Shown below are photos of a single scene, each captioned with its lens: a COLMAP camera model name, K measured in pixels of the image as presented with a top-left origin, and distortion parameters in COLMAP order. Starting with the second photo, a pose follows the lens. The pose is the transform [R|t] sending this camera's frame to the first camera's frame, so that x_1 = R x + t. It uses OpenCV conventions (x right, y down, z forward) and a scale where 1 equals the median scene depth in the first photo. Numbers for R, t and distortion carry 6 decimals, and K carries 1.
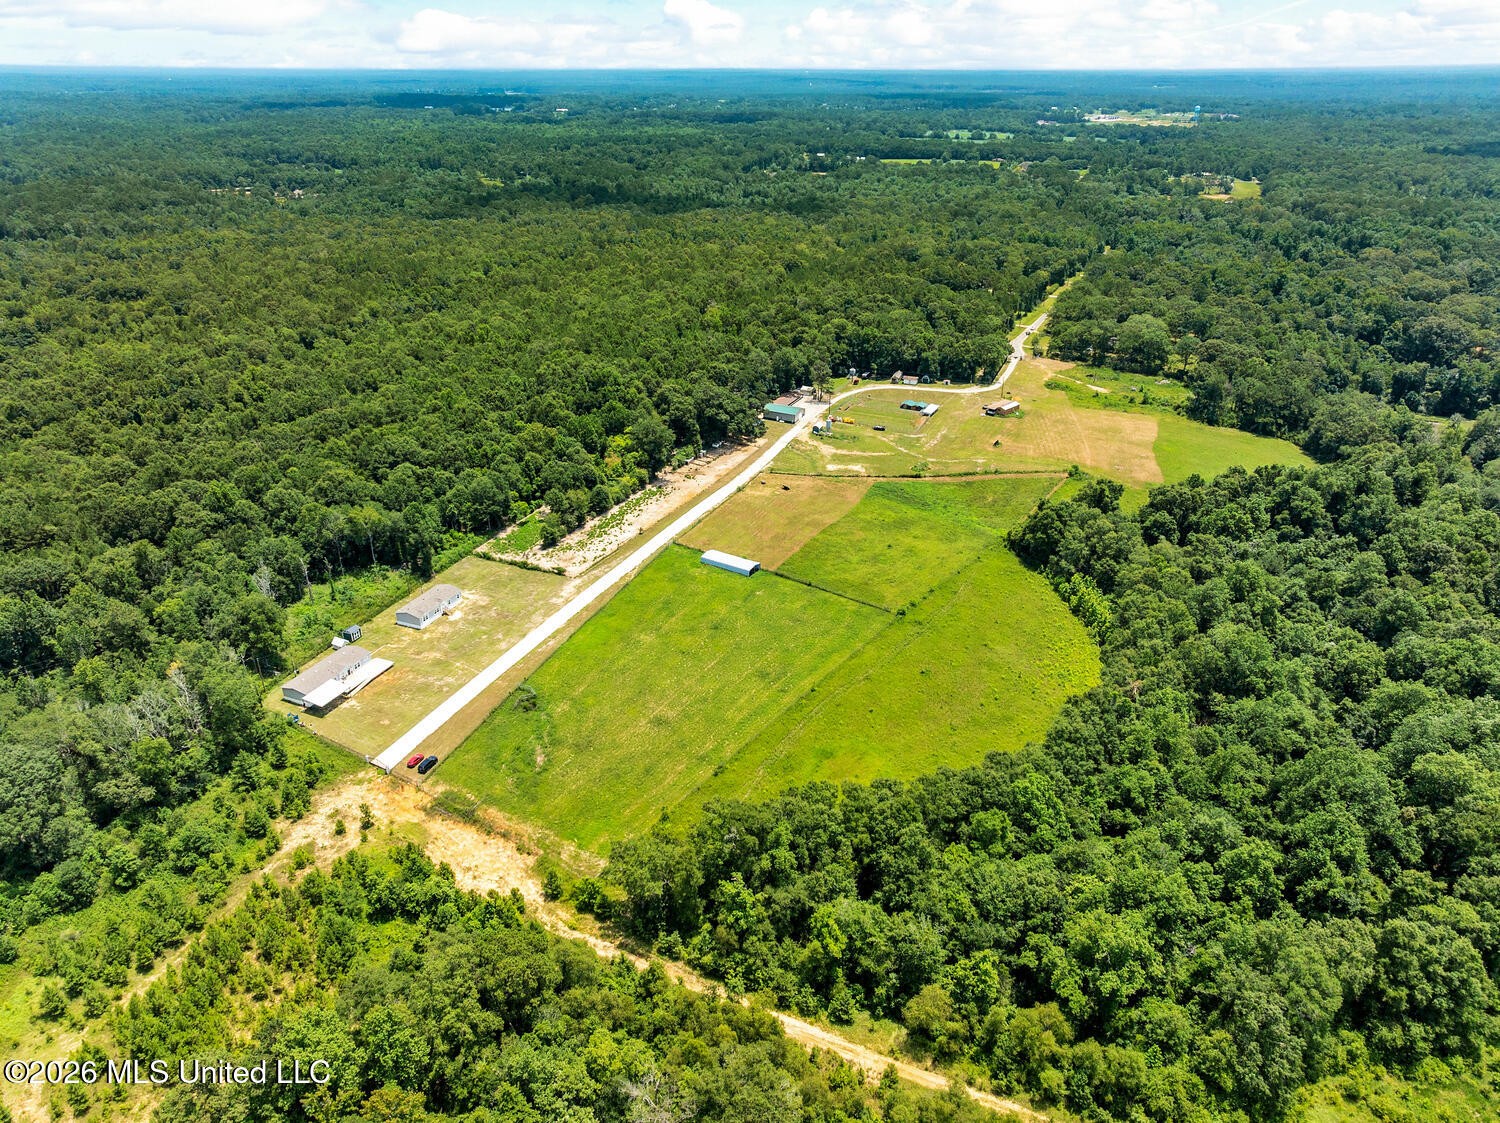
lens RADIAL K [[1042.4, 0, 754.7], [0, 1042.4, 551.2], [0, 0, 1]] dist [0.001753, -0.010513]
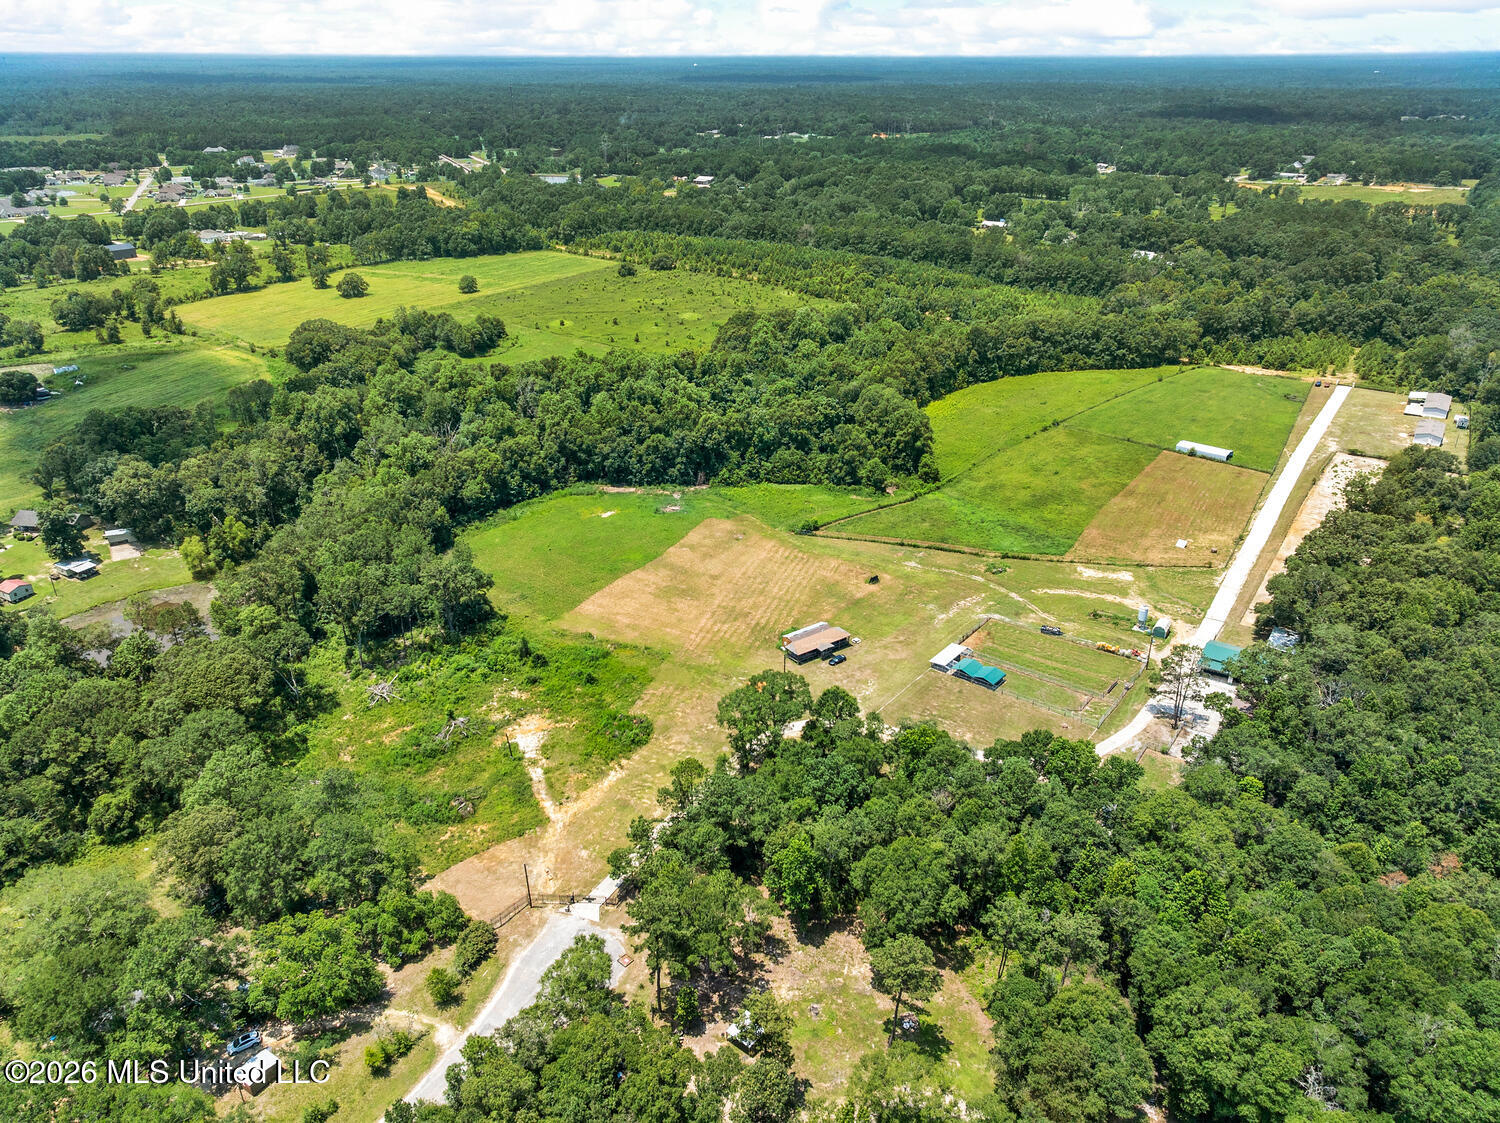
lens RADIAL K [[1042.4, 0, 754.7], [0, 1042.4, 551.2], [0, 0, 1]] dist [0.001753, -0.010513]
pose [[-0.982011, -0.081218, 0.170465, 0.185407], [0.080710, 0.635604, 0.767785, -0.603206], [-0.170706, 0.767731, -0.617615, 1.344656]]
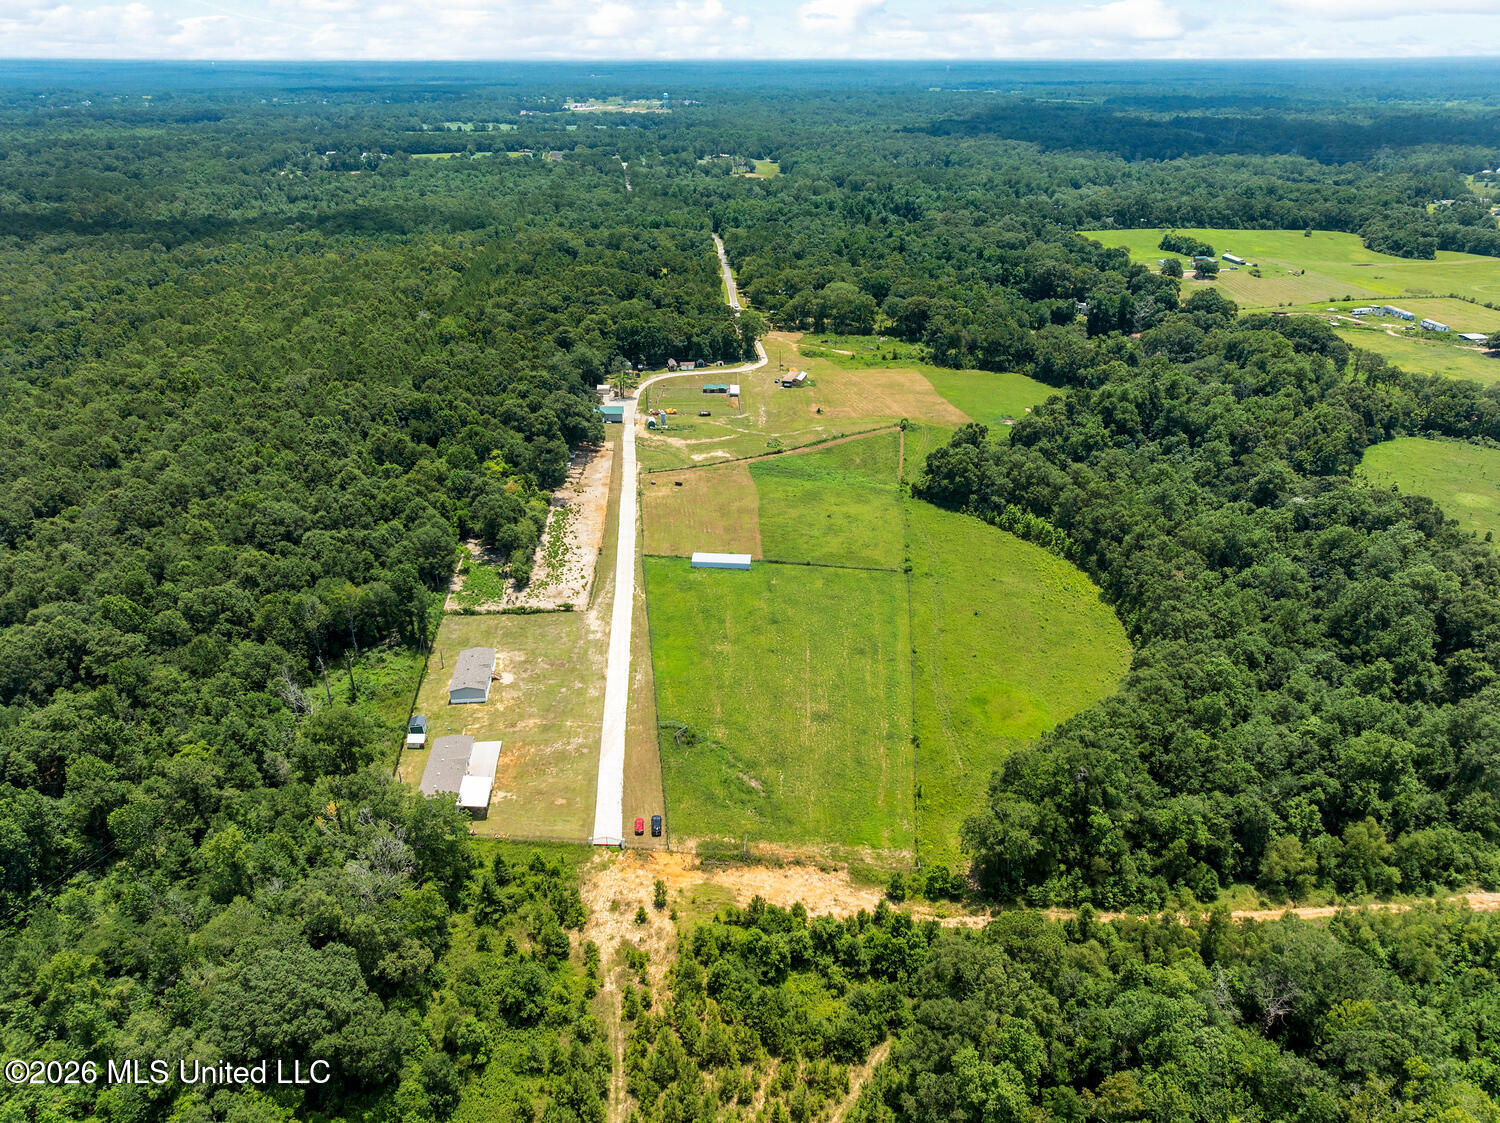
lens RADIAL K [[1042.4, 0, 754.7], [0, 1042.4, 551.2], [0, 0, 1]] dist [0.001753, -0.010513]
pose [[0.880423, -0.204813, 0.427677, -0.297409], [0.201667, 0.978008, 0.053210, -0.031451], [-0.429169, 0.039401, 0.902364, 0.067084]]
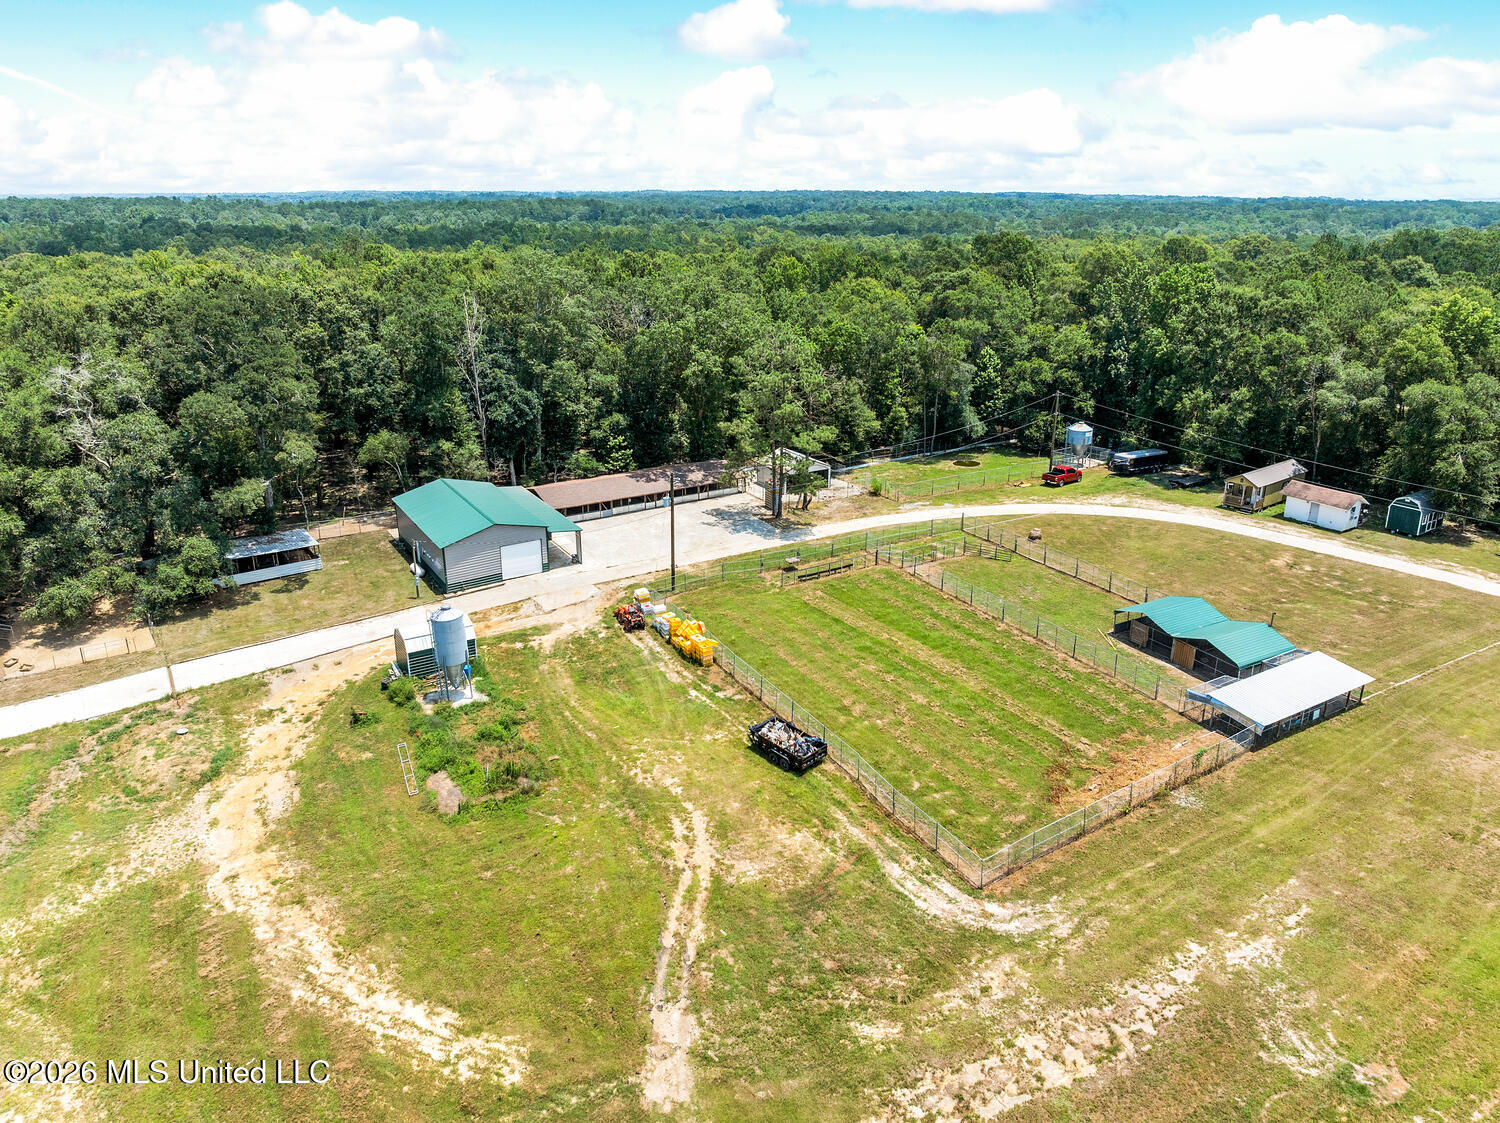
lens RADIAL K [[1049.7, 0, 758.1], [0, 1049.7, 569.4], [0, 0, 1]] dist [-0.033392, -0.011500]
pose [[0.835191, 0.188745, -0.516557, 0.184073], [-0.235194, 0.971620, -0.025251, -0.135854], [0.497131, 0.142581, 0.855880, 0.866705]]
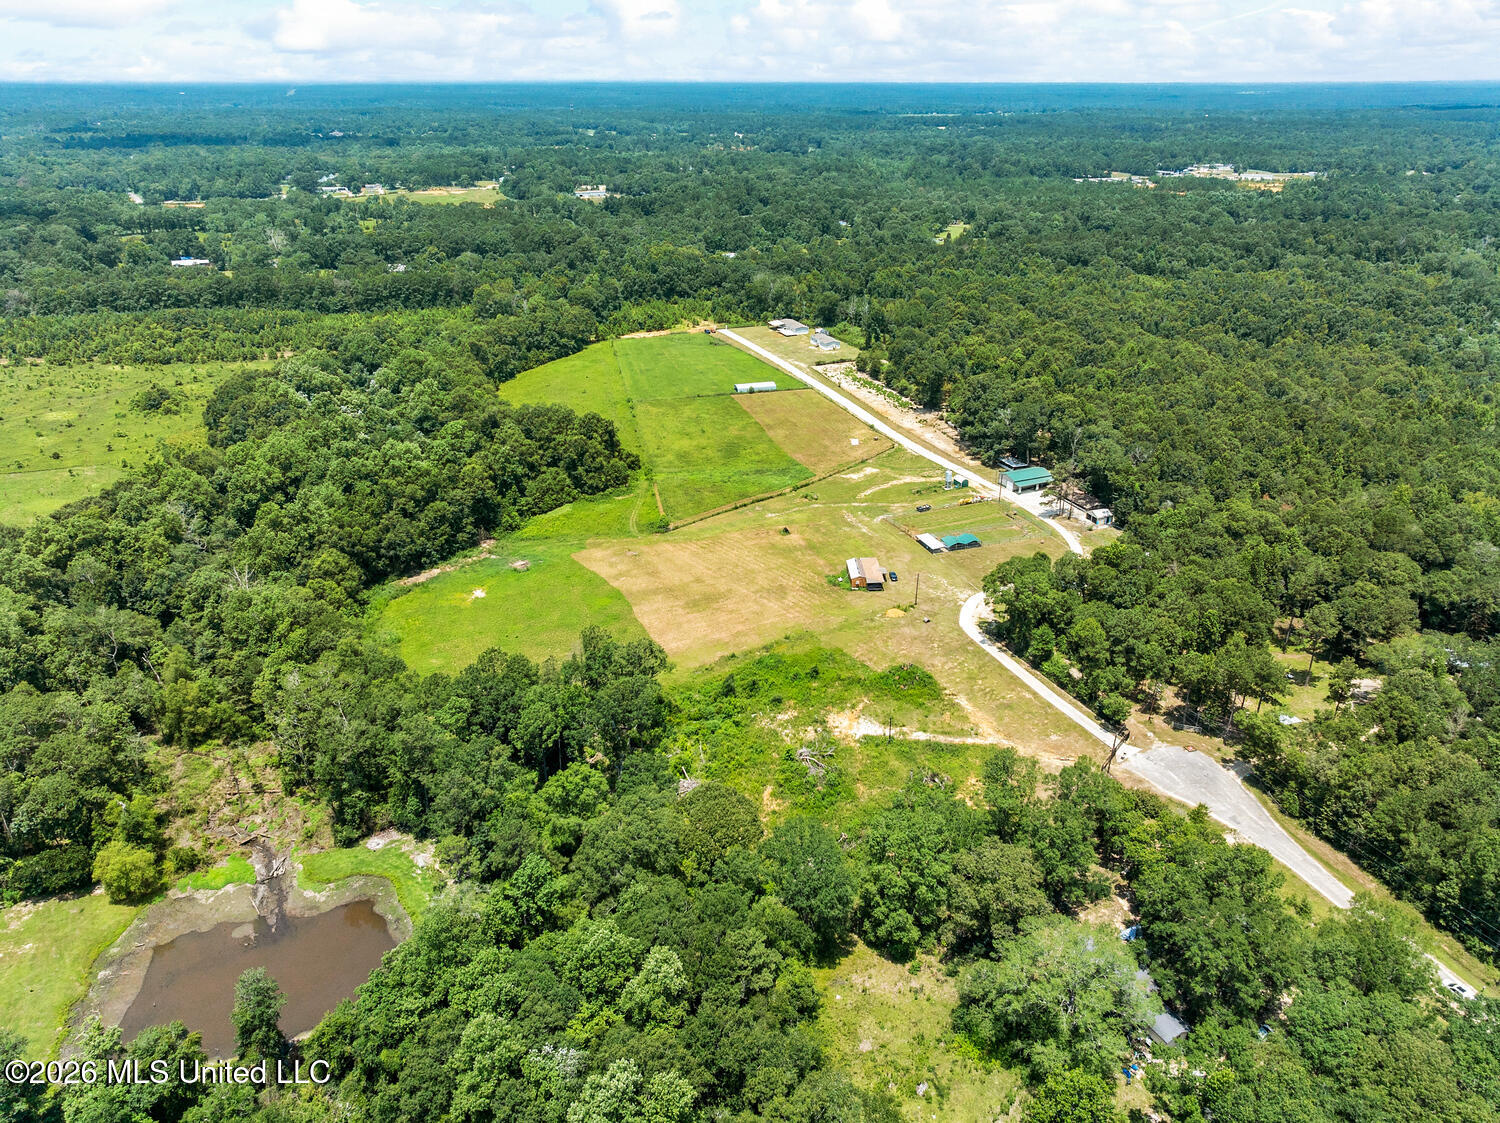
lens RADIAL K [[1054.0, 0, 757.7], [0, 1054.0, 557.9], [0, 0, 1]] dist [-0.003607, -0.010987]
pose [[-0.695394, 0.295863, -0.654899, 0.722513], [-0.310379, 0.698282, 0.645033, -0.553967], [0.648145, 0.651819, -0.393751, 1.242165]]
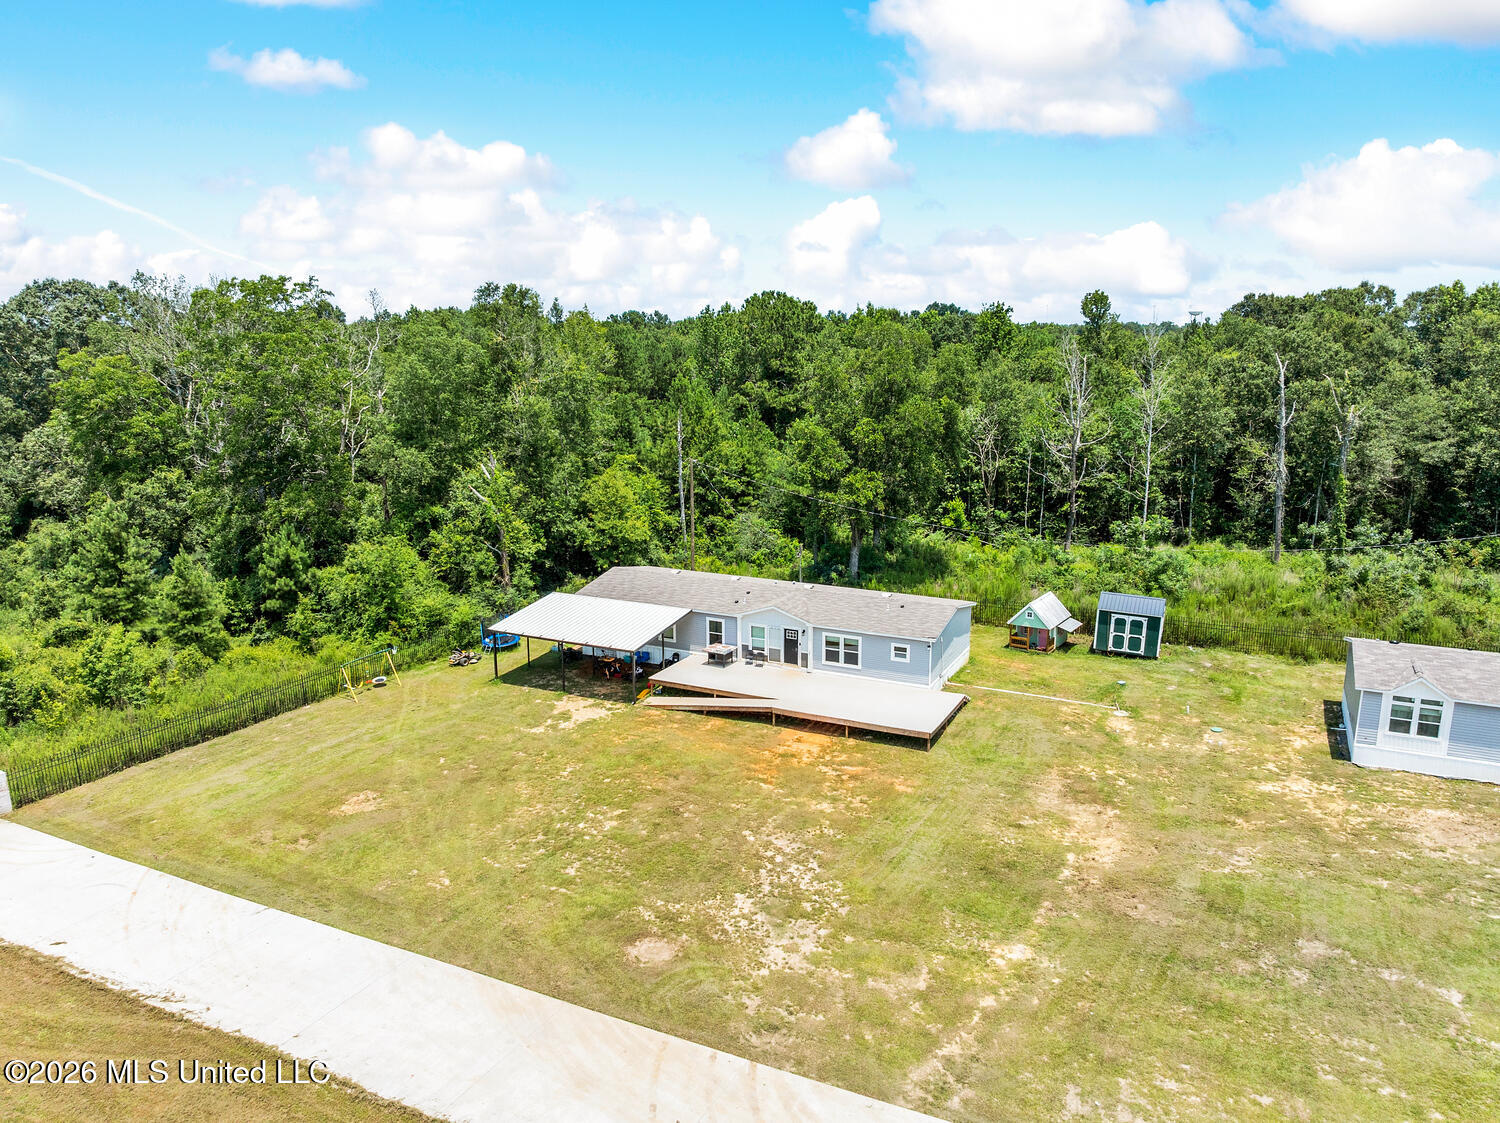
lens RADIAL K [[1049.7, 0, 758.1], [0, 1049.7, 569.4], [0, 0, 1]] dist [-0.033392, -0.011500]
pose [[-0.043561, 0.216063, -0.975407, -0.110128], [-0.422746, 0.880631, 0.213948, 0.035078], [0.905201, 0.421669, 0.052979, 0.562626]]
